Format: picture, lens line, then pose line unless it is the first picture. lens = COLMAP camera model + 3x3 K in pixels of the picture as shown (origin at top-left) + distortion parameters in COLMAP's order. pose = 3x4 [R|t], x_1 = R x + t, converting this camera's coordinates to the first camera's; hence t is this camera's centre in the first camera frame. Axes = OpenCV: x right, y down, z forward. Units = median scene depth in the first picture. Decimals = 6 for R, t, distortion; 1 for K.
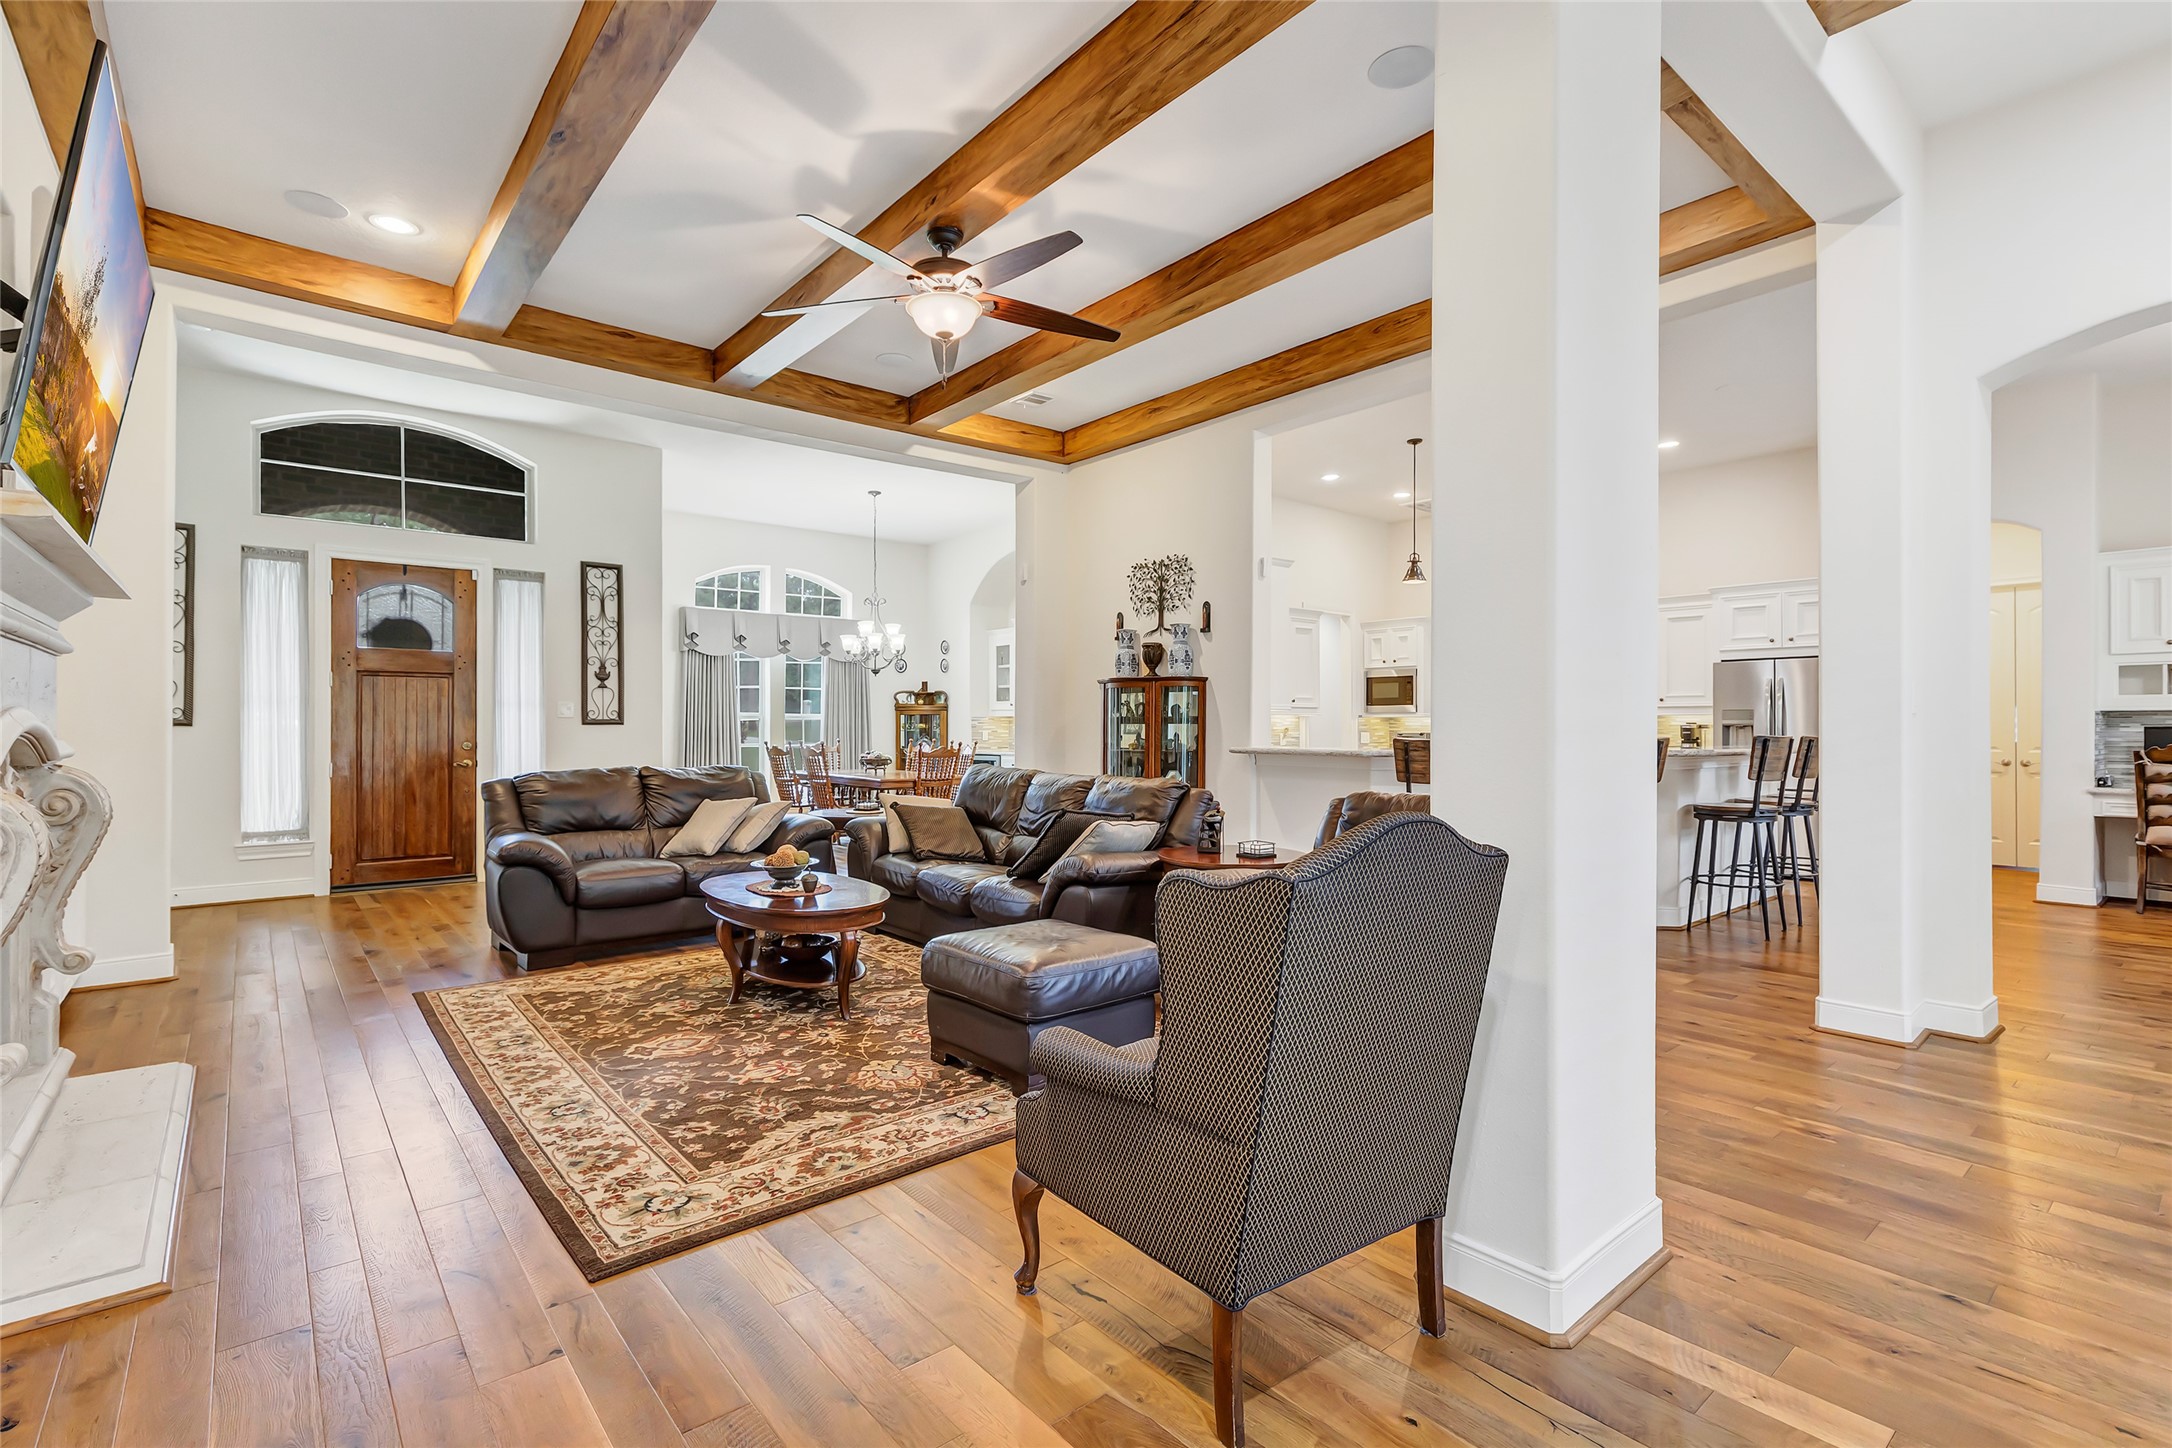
lens RADIAL K [[1006.3, 0, 1087.6], [0, 1006.3, 718.0], [0, 0, 1]] dist [0.006131, -0.000290]
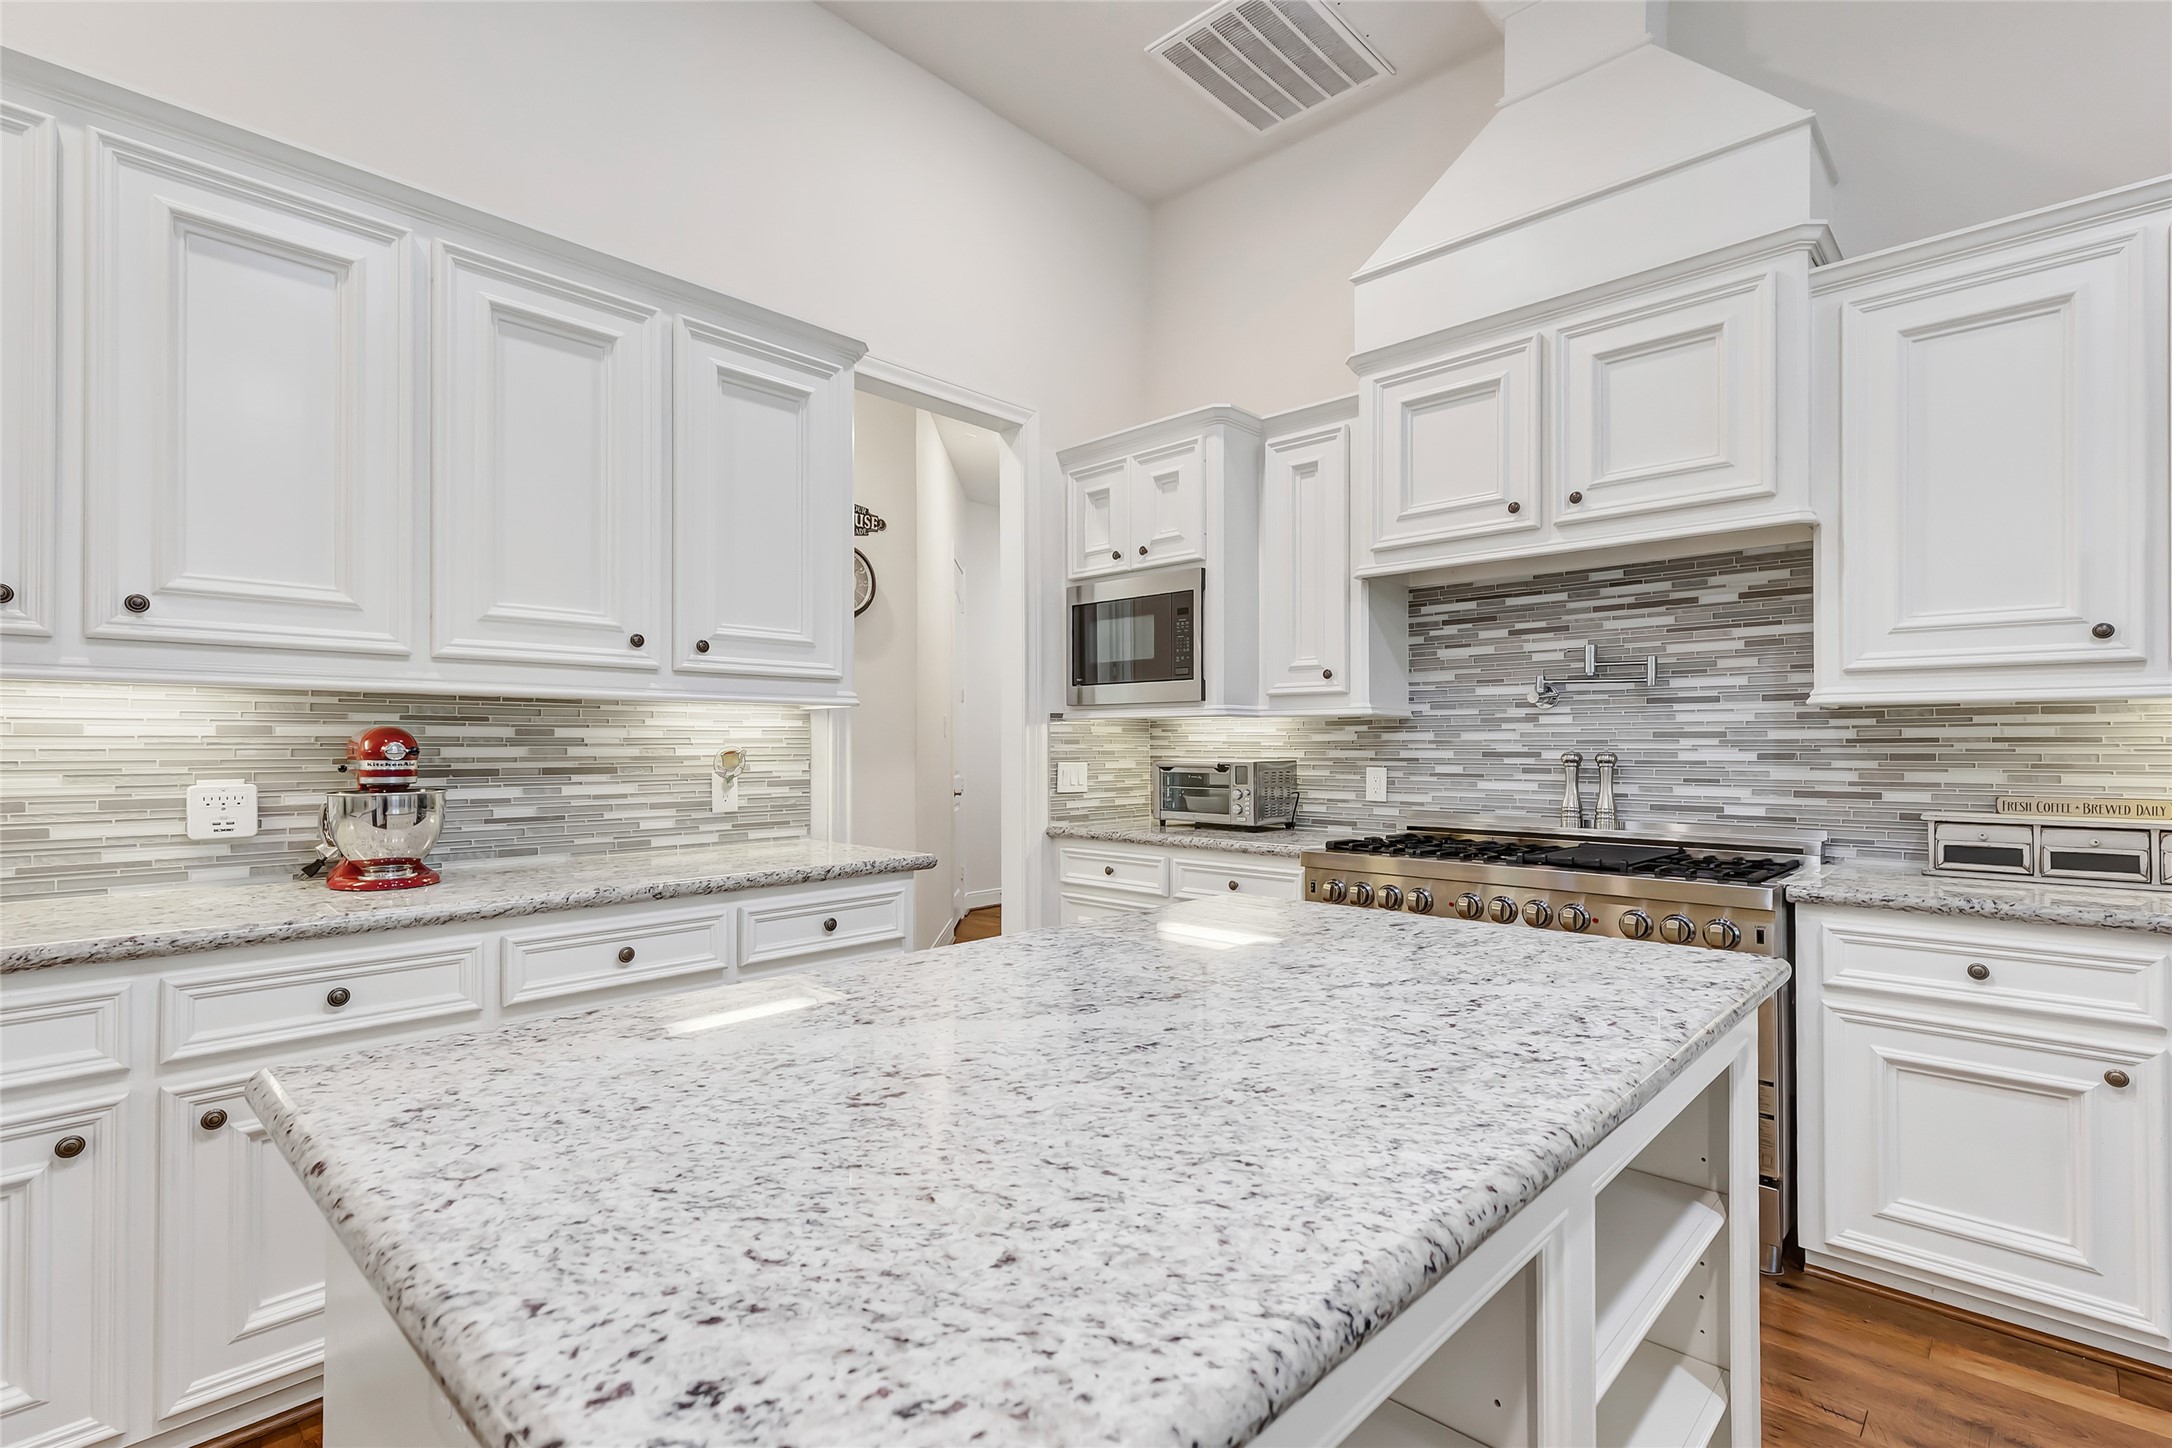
lens RADIAL K [[1006.3, 0, 1075.0], [0, 1006.3, 729.4], [0, 0, 1]] dist [0.006131, -0.000290]
pose [[0.995133, 0.001248, 0.098537, 0.409357], [-0.000513, 0.999972, -0.007481, 0.008932], [-0.098543, 0.007394, 0.995105, 1.098238]]
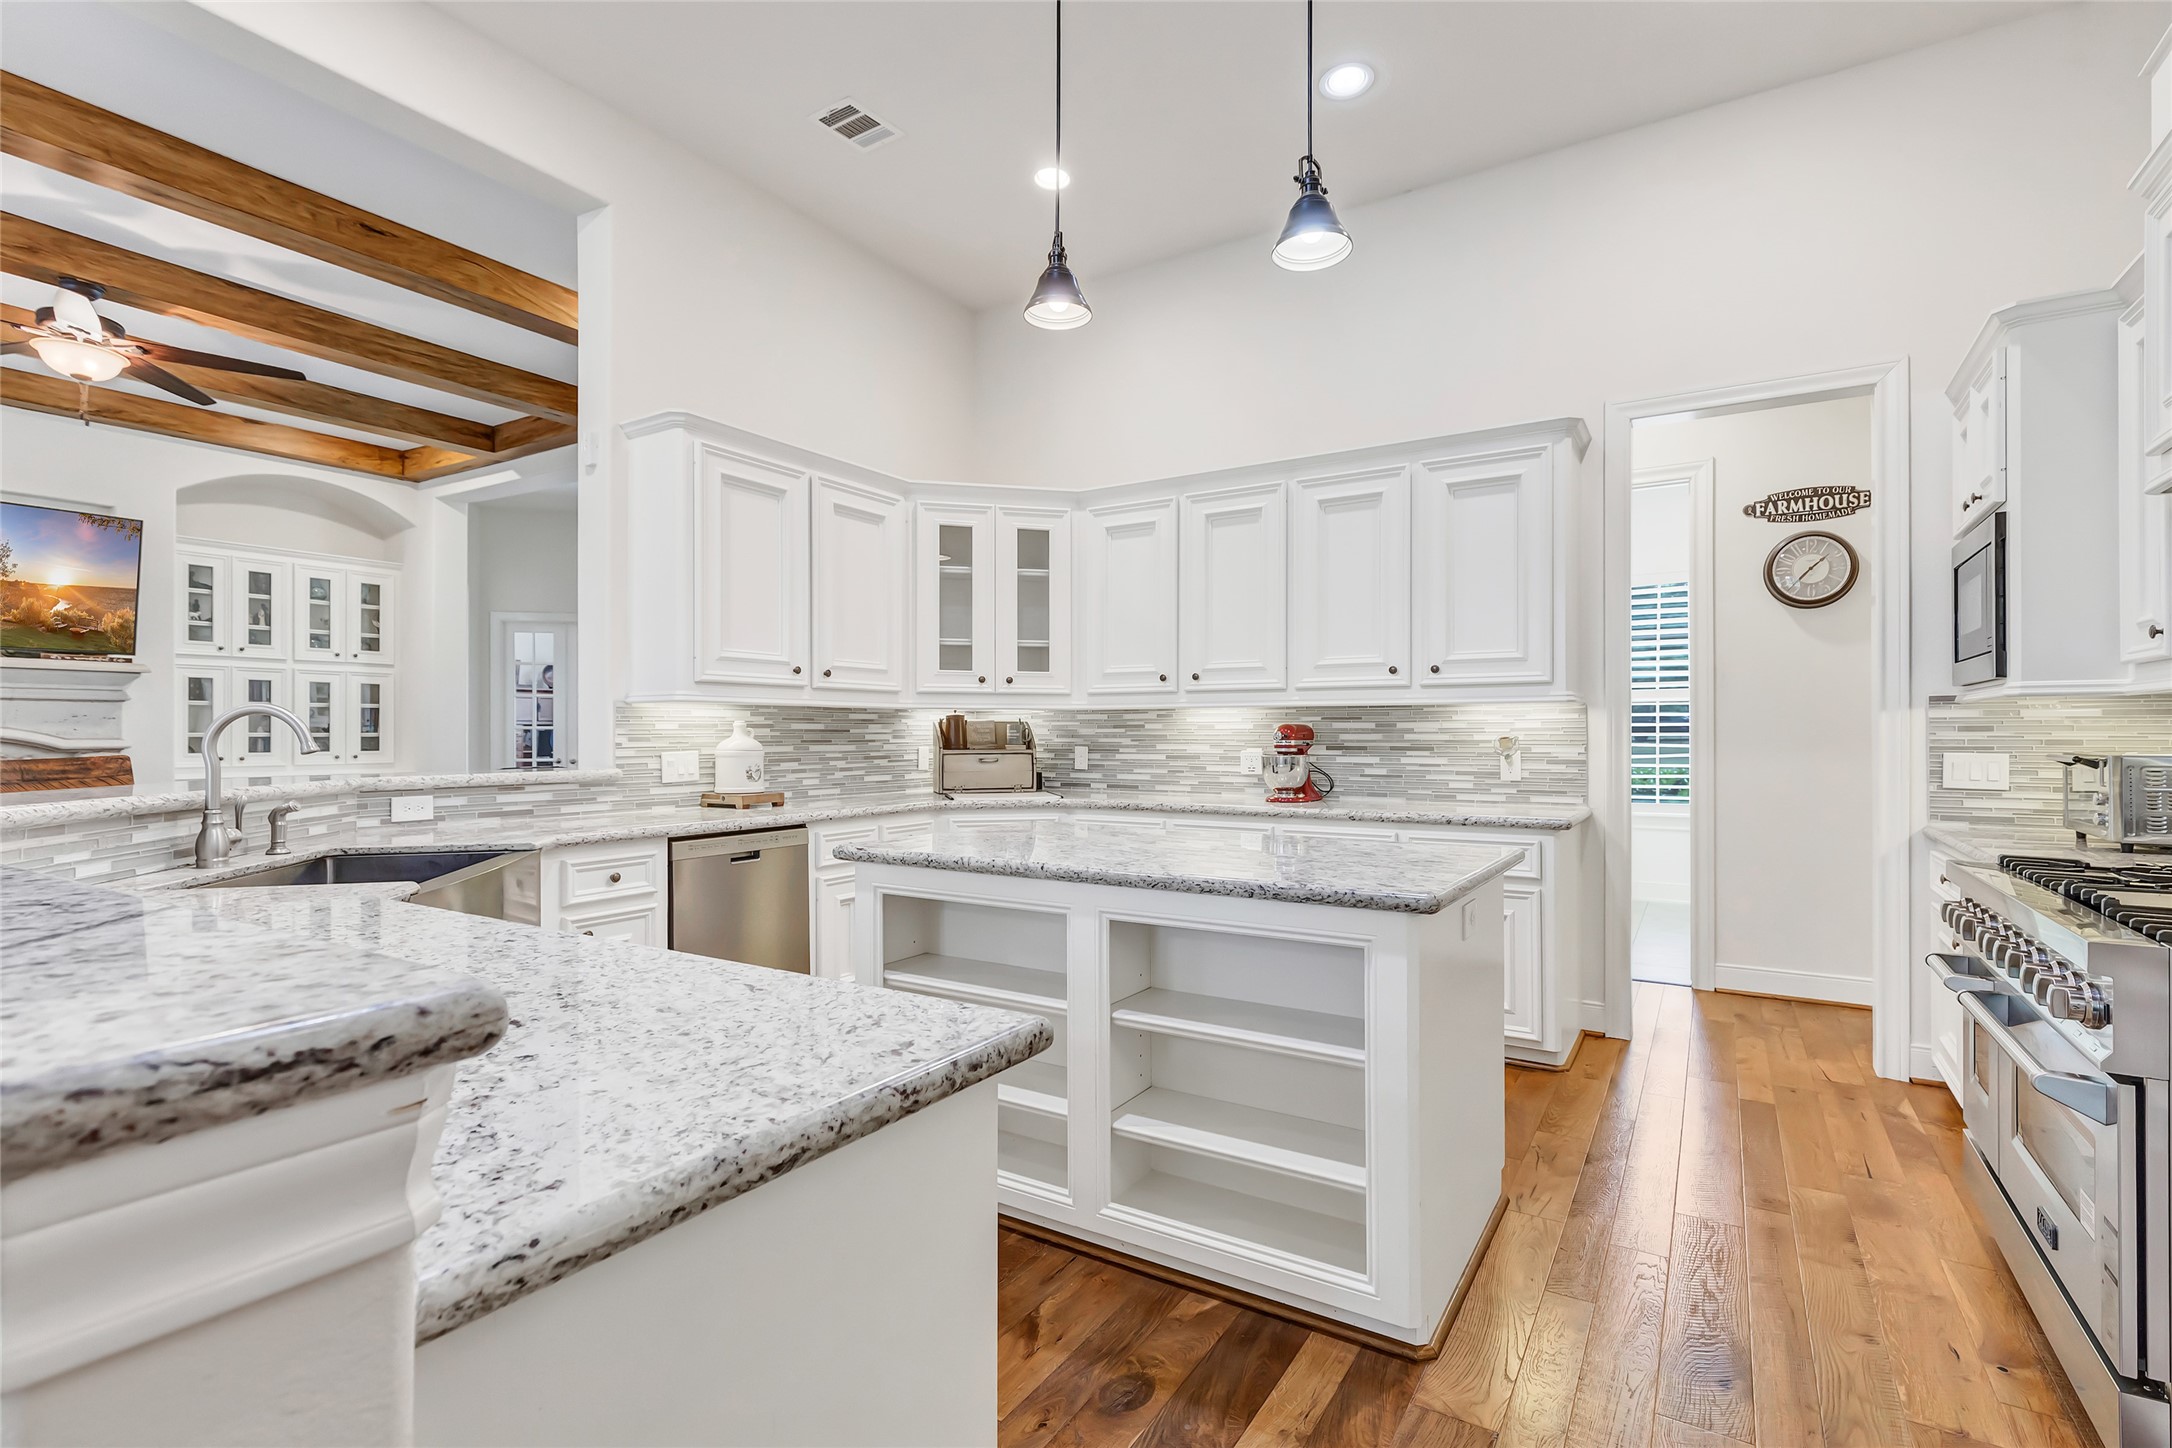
lens RADIAL K [[1006.3, 0, 1090.2], [0, 1006.3, 727.9], [0, 0, 1]] dist [0.006131, -0.000290]
pose [[0.302627, -0.005824, -0.953091, 0.809692], [0.007567, 0.999964, -0.003708, 0.009870], [0.953079, -0.006090, 0.302661, 1.117577]]
